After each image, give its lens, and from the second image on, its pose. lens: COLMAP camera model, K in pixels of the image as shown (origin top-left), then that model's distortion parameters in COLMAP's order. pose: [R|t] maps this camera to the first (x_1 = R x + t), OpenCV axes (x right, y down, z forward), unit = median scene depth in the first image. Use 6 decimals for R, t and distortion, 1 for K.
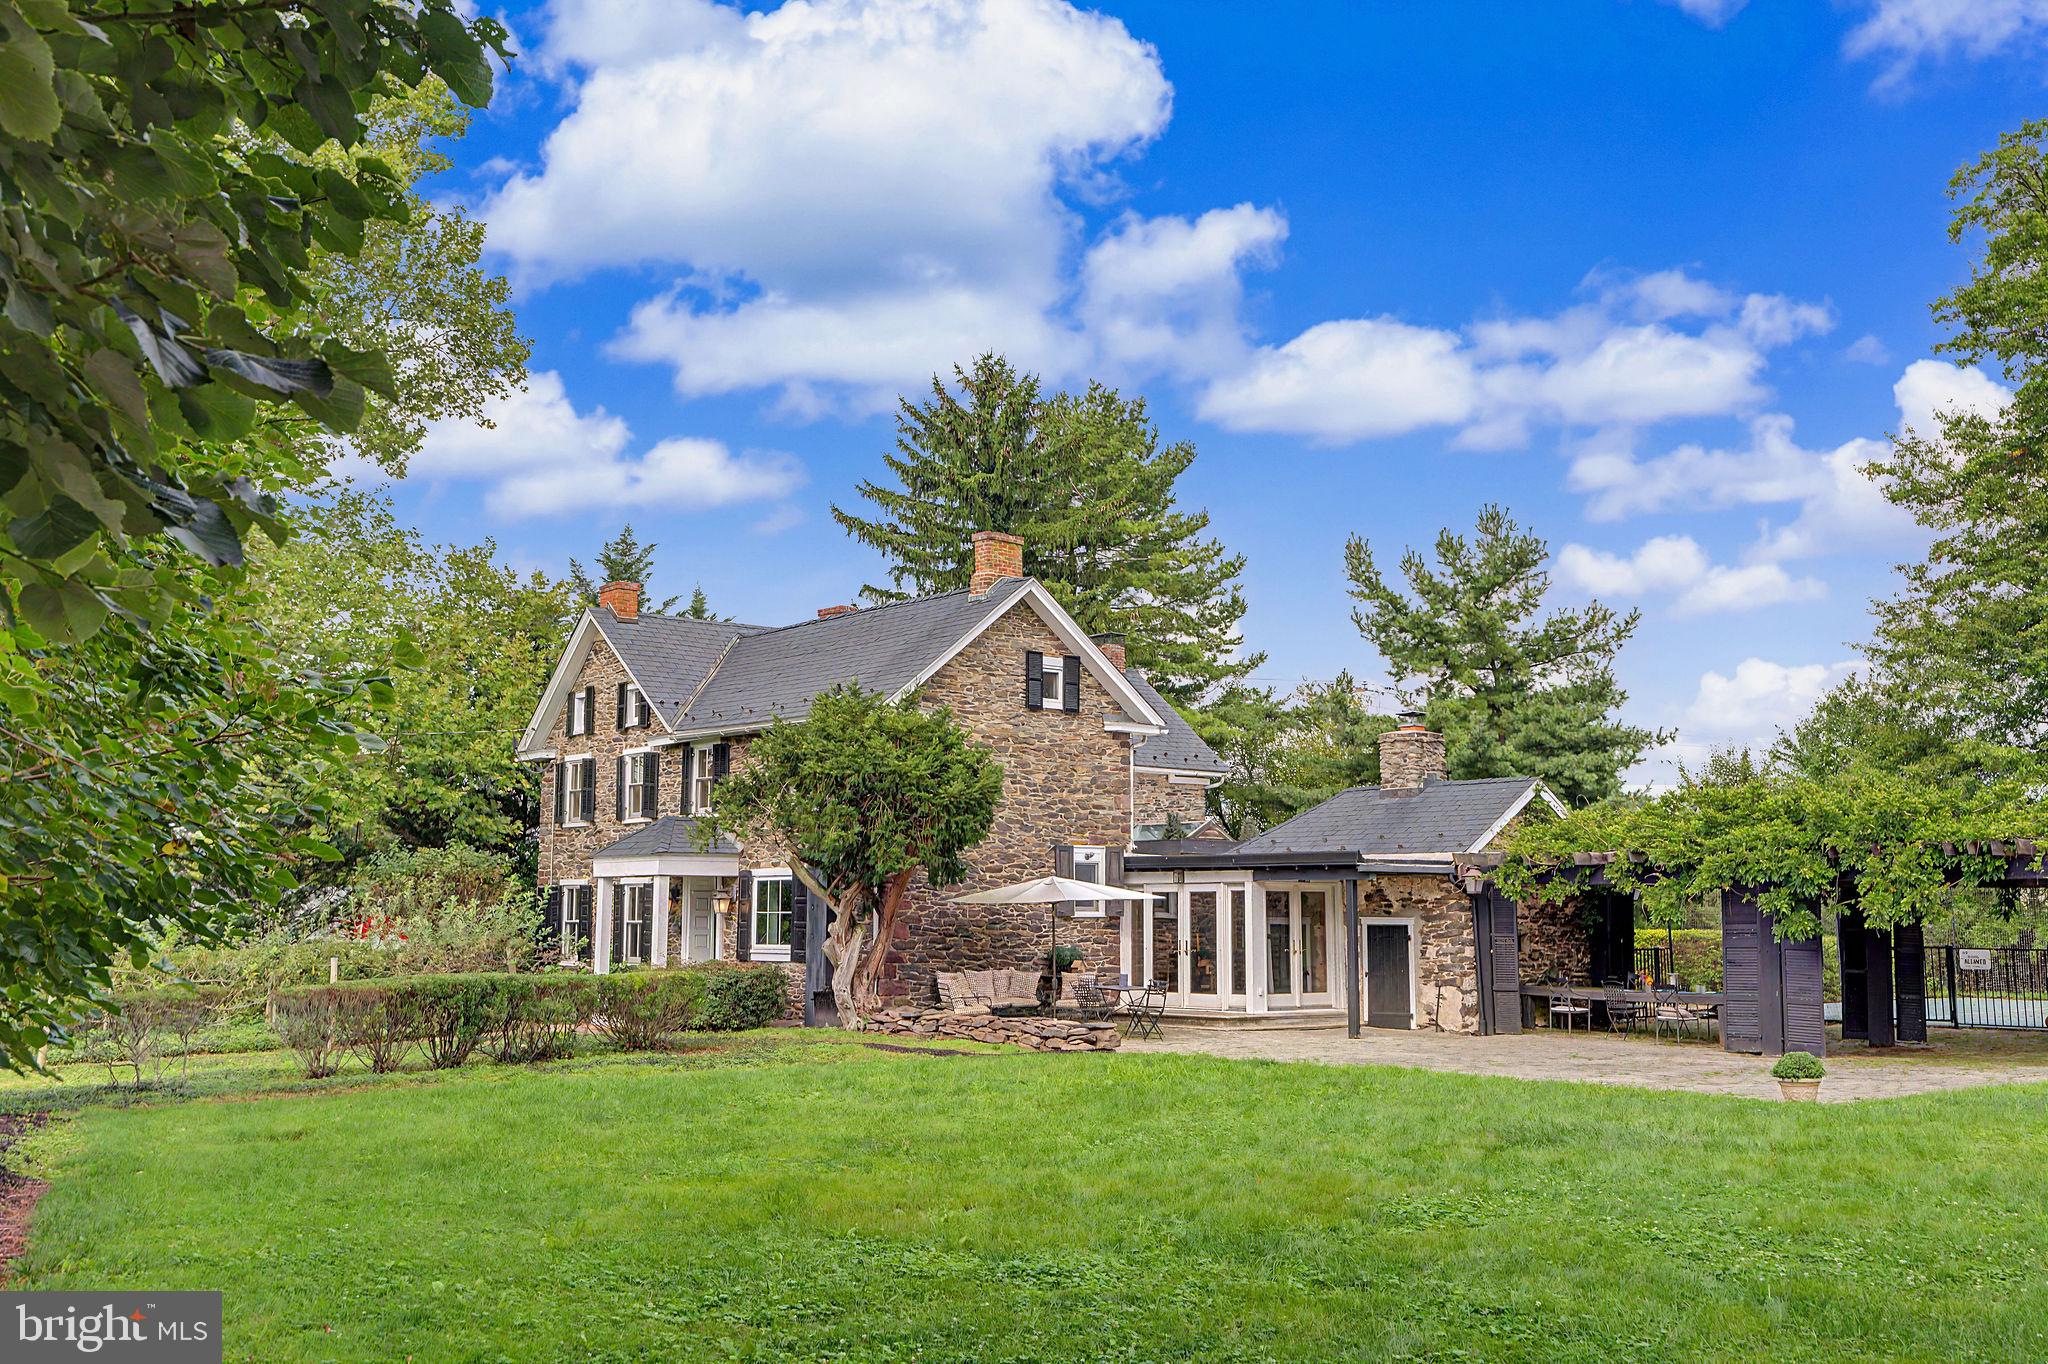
lens RADIAL K [[2036.9, 0, 1026.1], [0, 2036.9, 681.2], [0, 0, 1]] dist [0.058071, 0.000000]
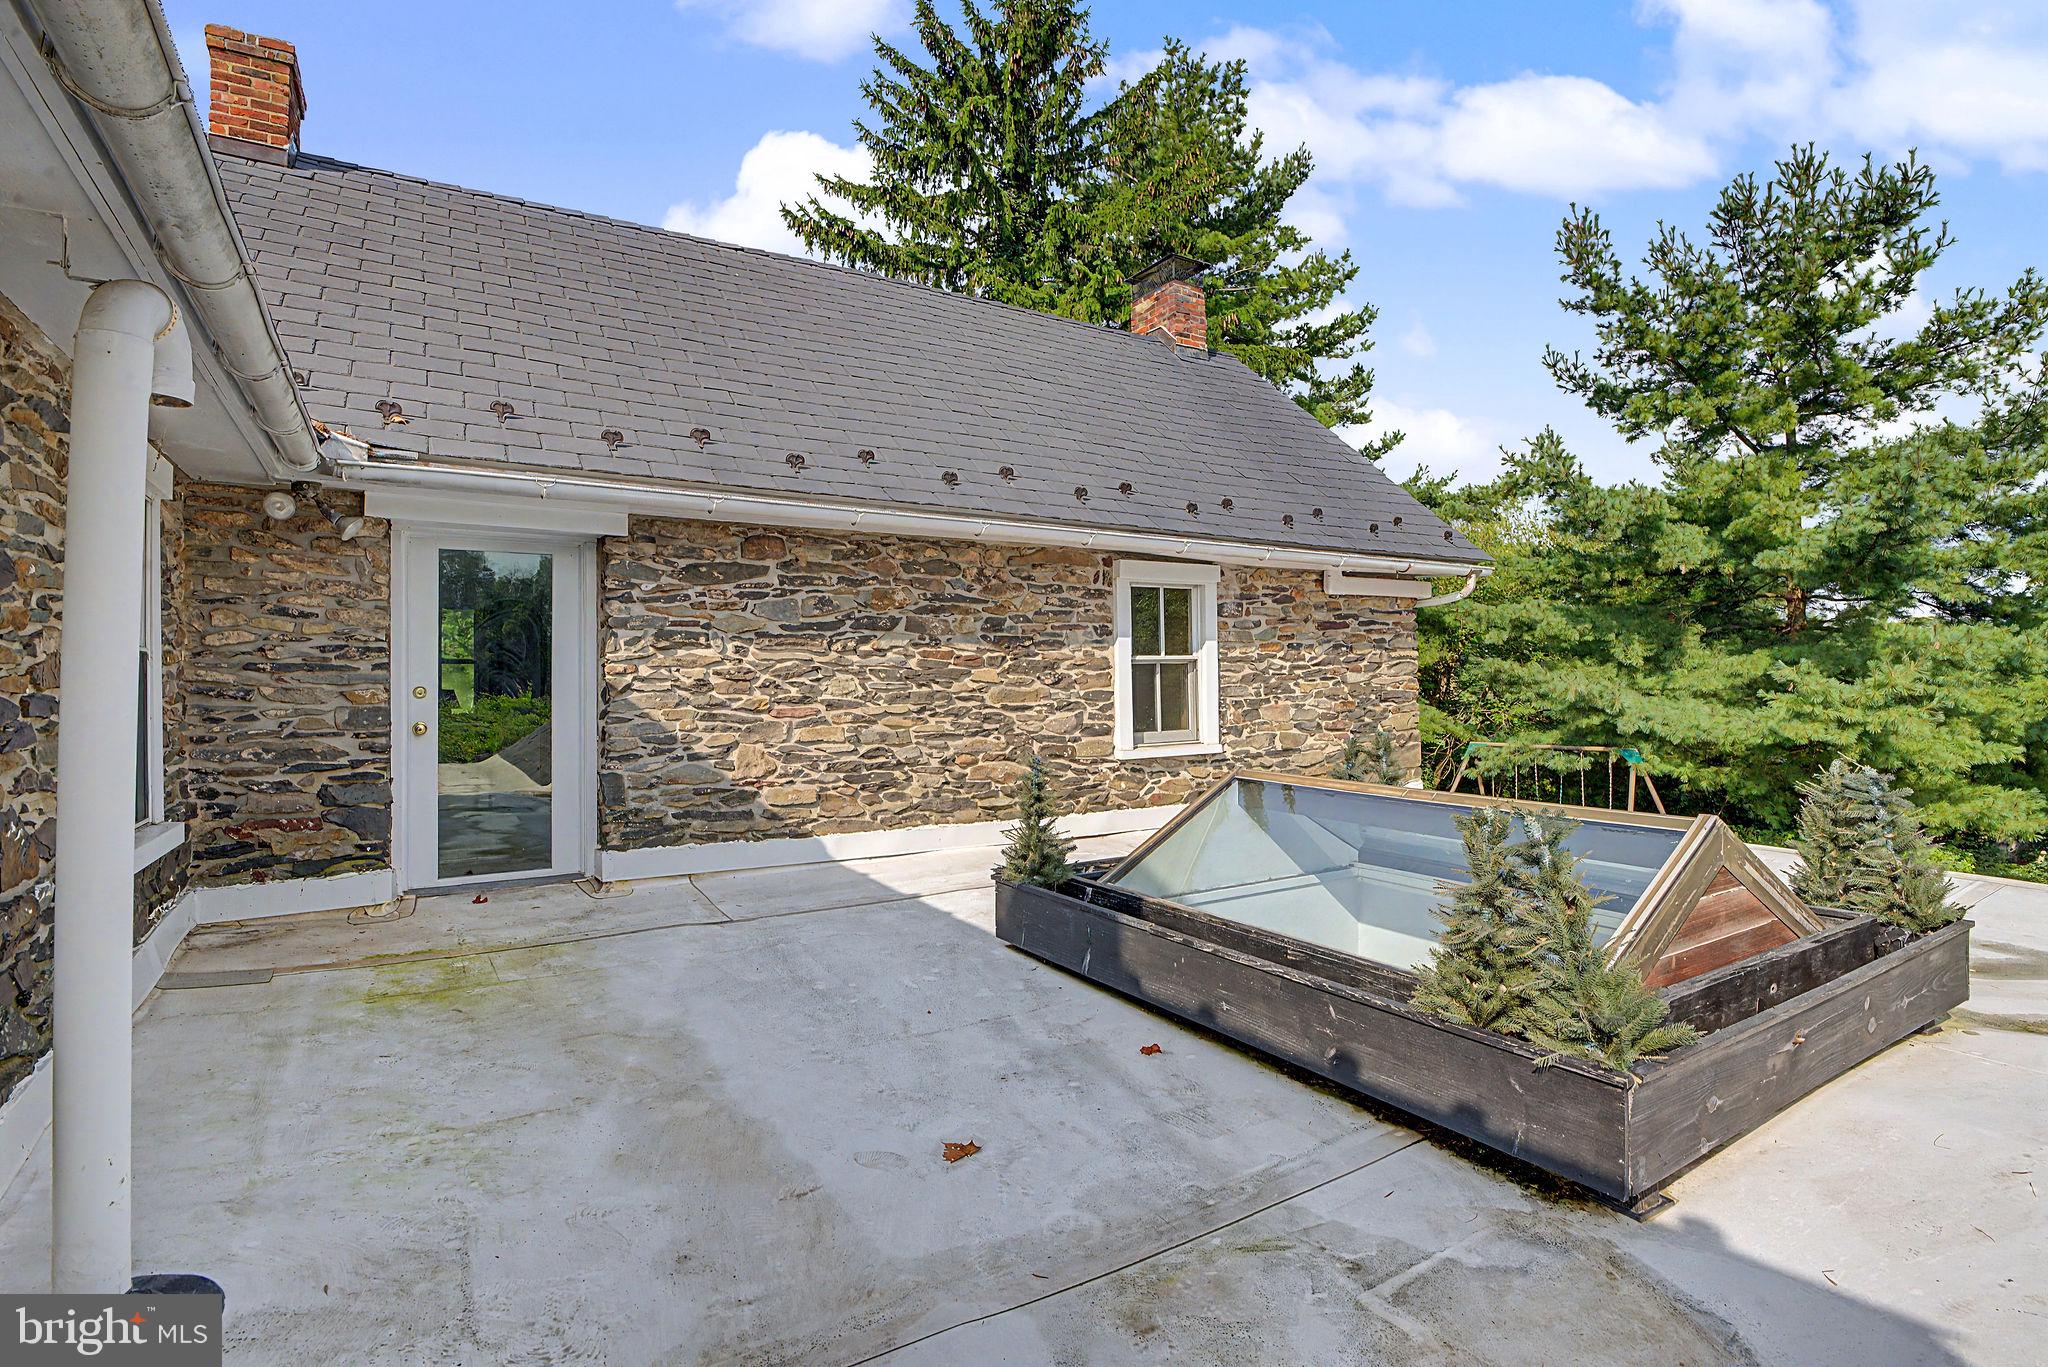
lens RADIAL K [[1010.9, 0, 1032.9], [0, 1010.9, 677.4], [0, 0, 1]] dist [-0.018903, -0.000568]
pose [[0.989026, -0.011946, -0.147260, 0.058611], [0.029486, 0.992634, 0.117508, 0.054080], [0.144772, -0.120560, 0.982093, 1.051196]]
